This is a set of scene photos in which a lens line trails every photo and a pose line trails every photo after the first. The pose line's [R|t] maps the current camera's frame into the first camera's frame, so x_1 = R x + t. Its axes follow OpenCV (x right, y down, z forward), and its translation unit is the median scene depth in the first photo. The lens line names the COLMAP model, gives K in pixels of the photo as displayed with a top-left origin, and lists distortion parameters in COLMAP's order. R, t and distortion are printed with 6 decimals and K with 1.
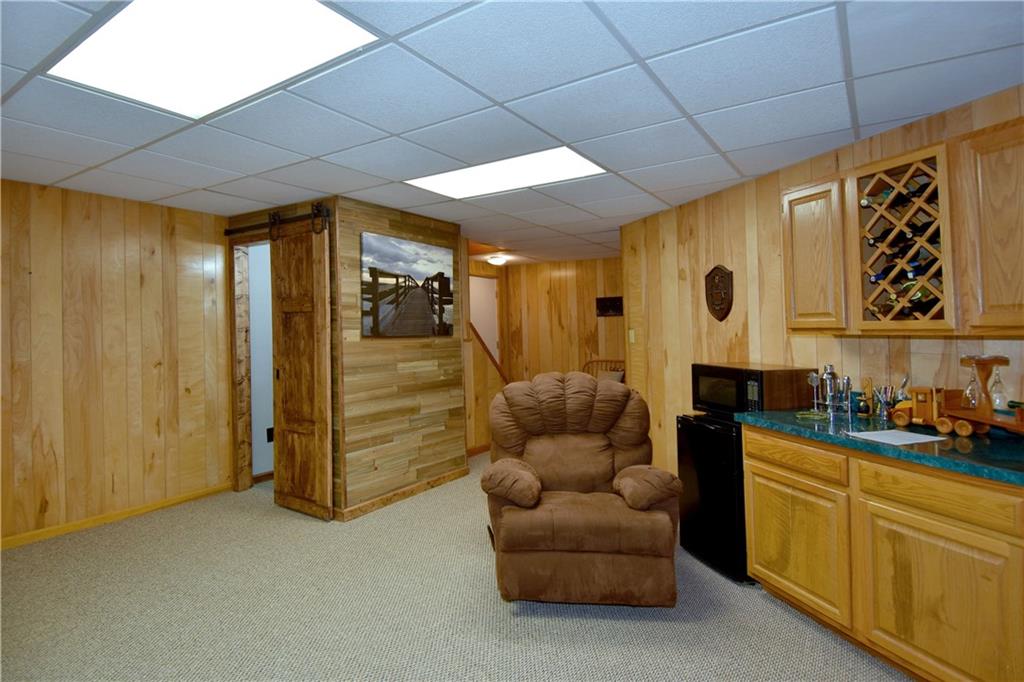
lens RADIAL K [[533.1, 0, 512.3], [0, 533.1, 338.4], [0, 0, 1]] dist [0.059661, -0.036112]
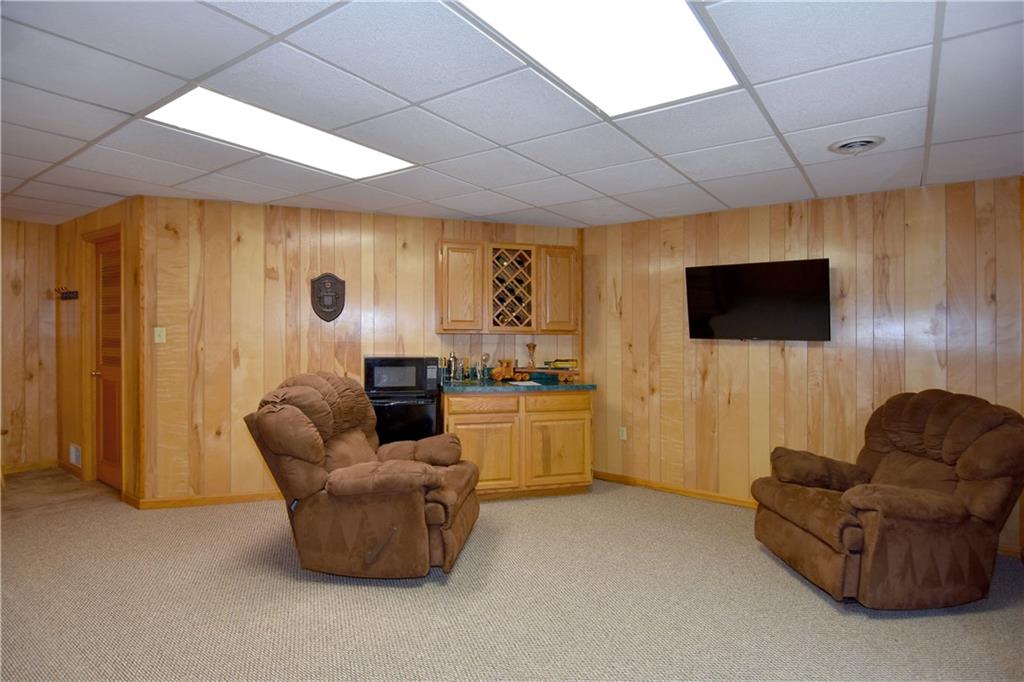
lens RADIAL K [[533.1, 0, 512.3], [0, 533.1, 338.4], [0, 0, 1]] dist [0.059661, -0.036112]
pose [[0.045308, -0.004018, 0.998965, -1.062565], [0.007047, 0.999968, 0.003702, 0.003418], [-0.998948, 0.006872, 0.045335, 0.783504]]
